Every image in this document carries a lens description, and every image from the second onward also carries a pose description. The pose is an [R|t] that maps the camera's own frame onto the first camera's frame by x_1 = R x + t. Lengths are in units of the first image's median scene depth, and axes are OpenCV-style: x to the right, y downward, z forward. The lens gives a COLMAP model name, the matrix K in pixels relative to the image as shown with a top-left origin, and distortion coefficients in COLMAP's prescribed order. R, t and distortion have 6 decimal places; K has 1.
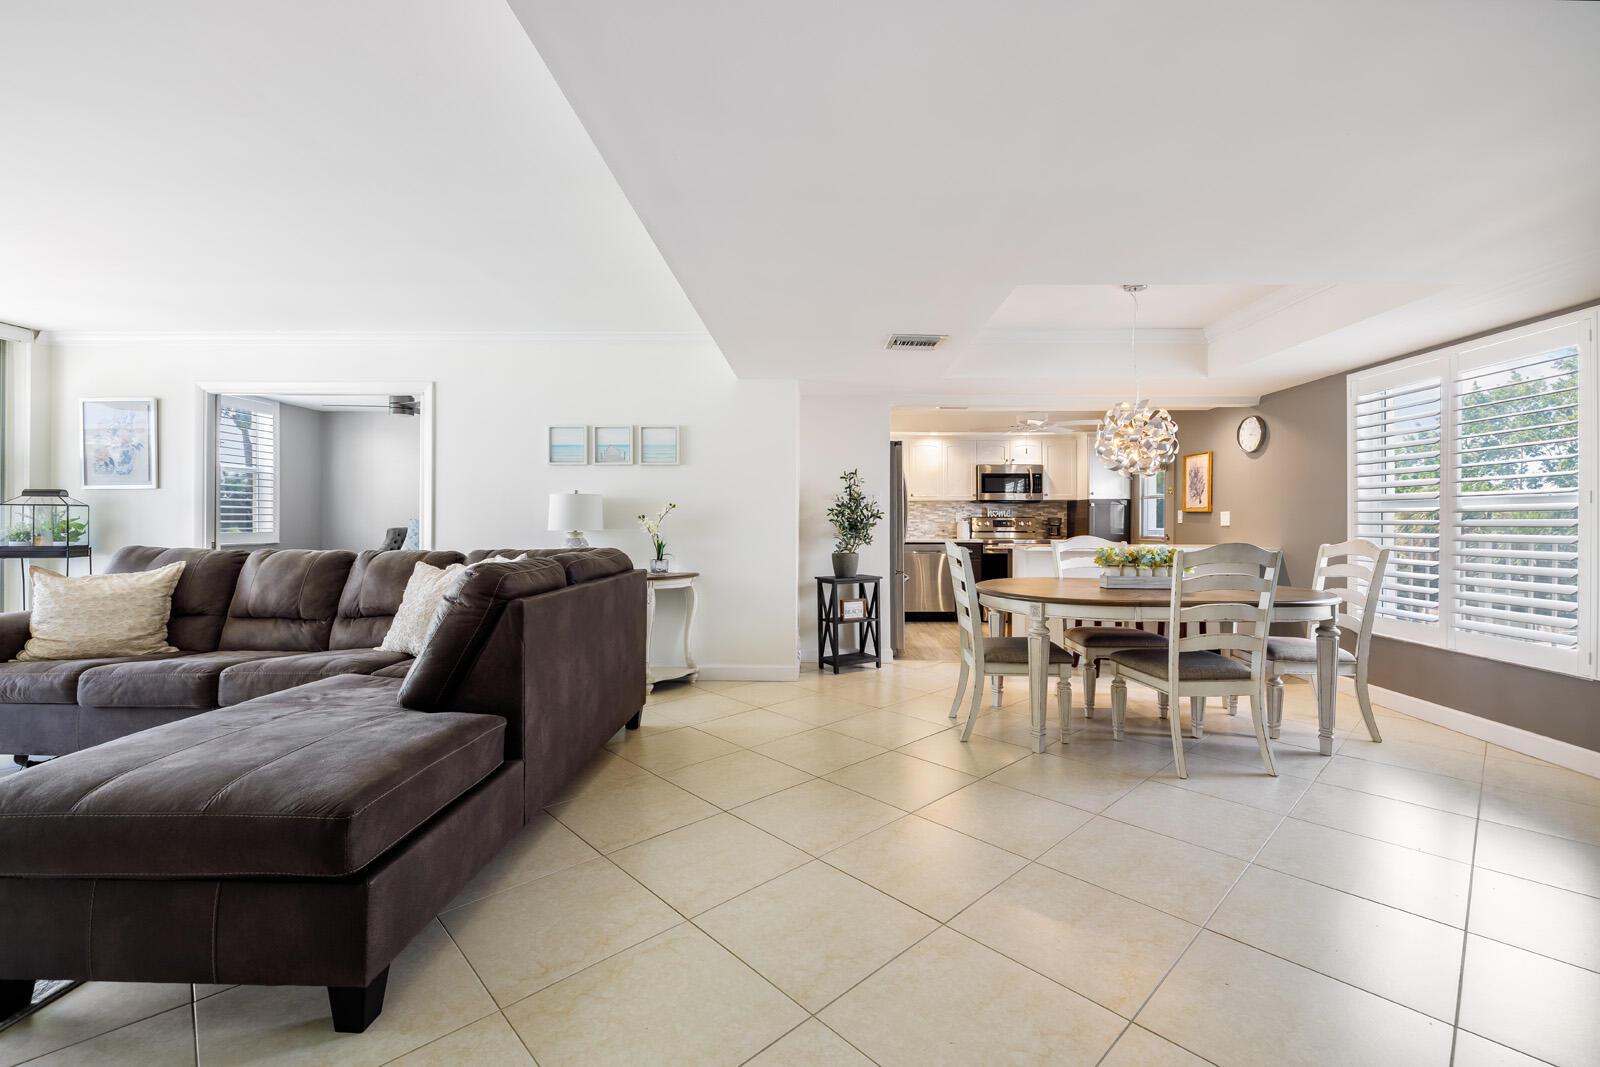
lens RADIAL K [[672.5, 0, 804.6], [0, 672.5, 528.5], [0, 0, 1]] dist [-0.002319, -0.000250]
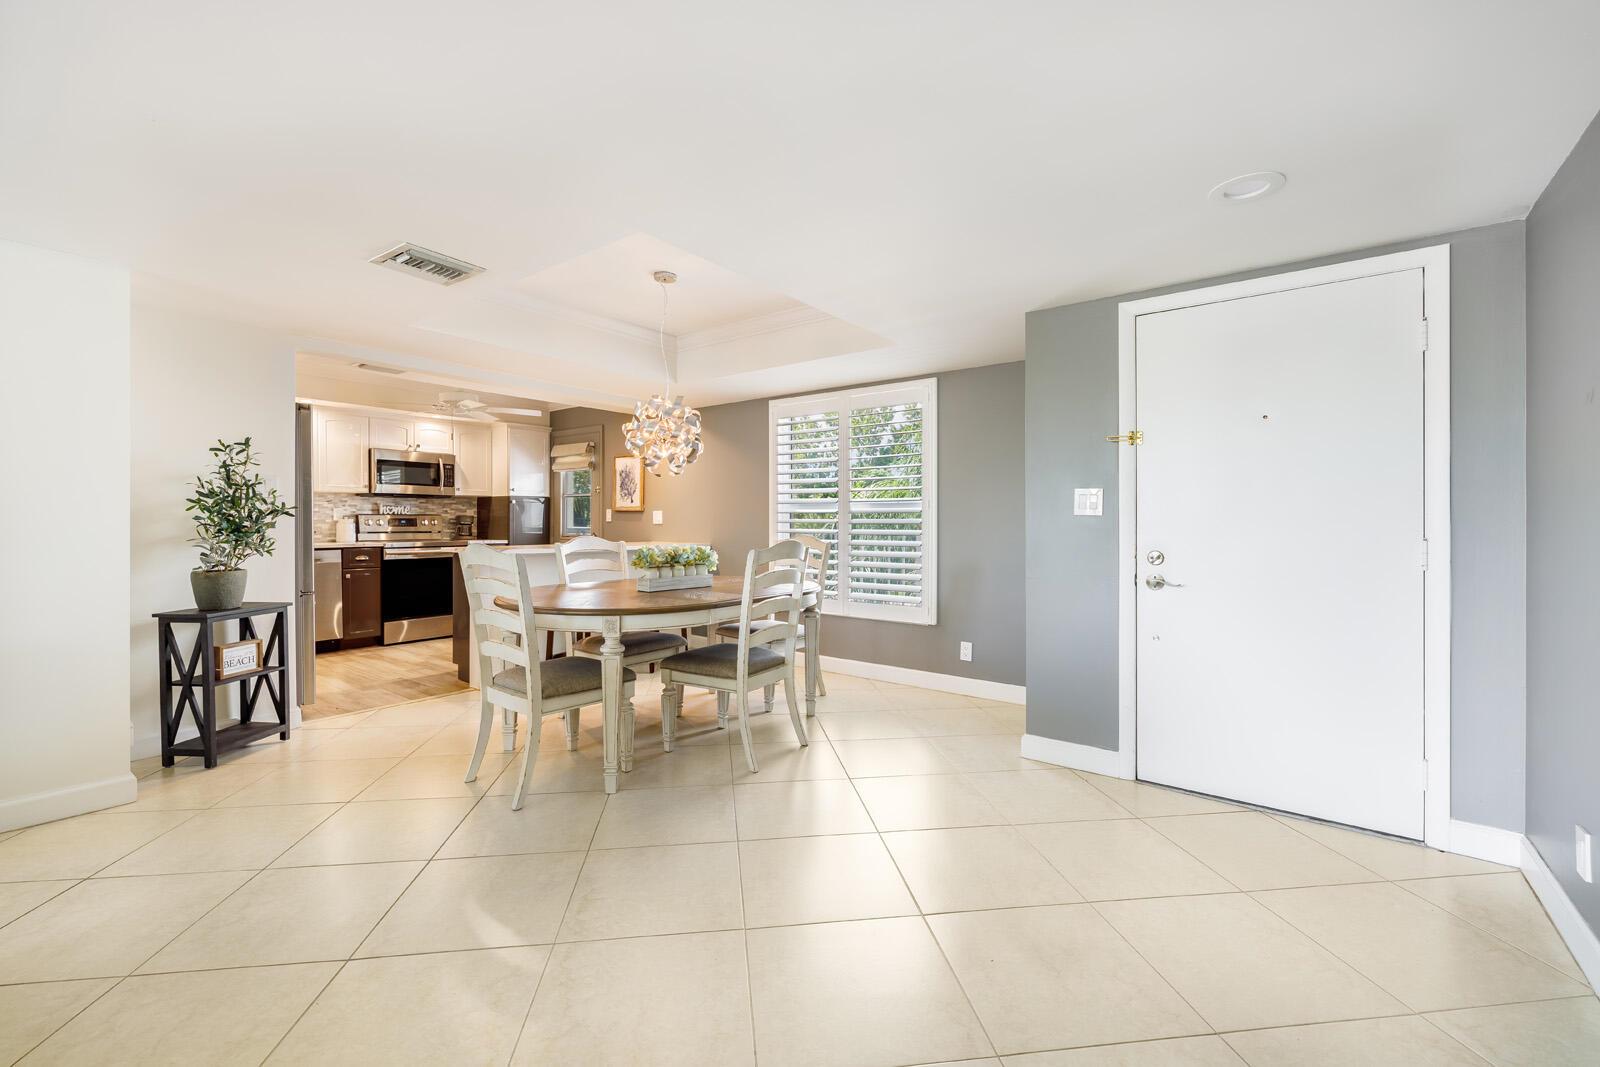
lens RADIAL K [[672.5, 0, 800.0], [0, 672.5, 525.1], [0, 0, 1]] dist [-0.002319, -0.000250]
pose [[0.586556, -0.005676, 0.809889, -0.127675], [0.007393, 0.999971, 0.001653, -0.002667], [-0.809875, 0.005018, 0.586581, 0.195661]]
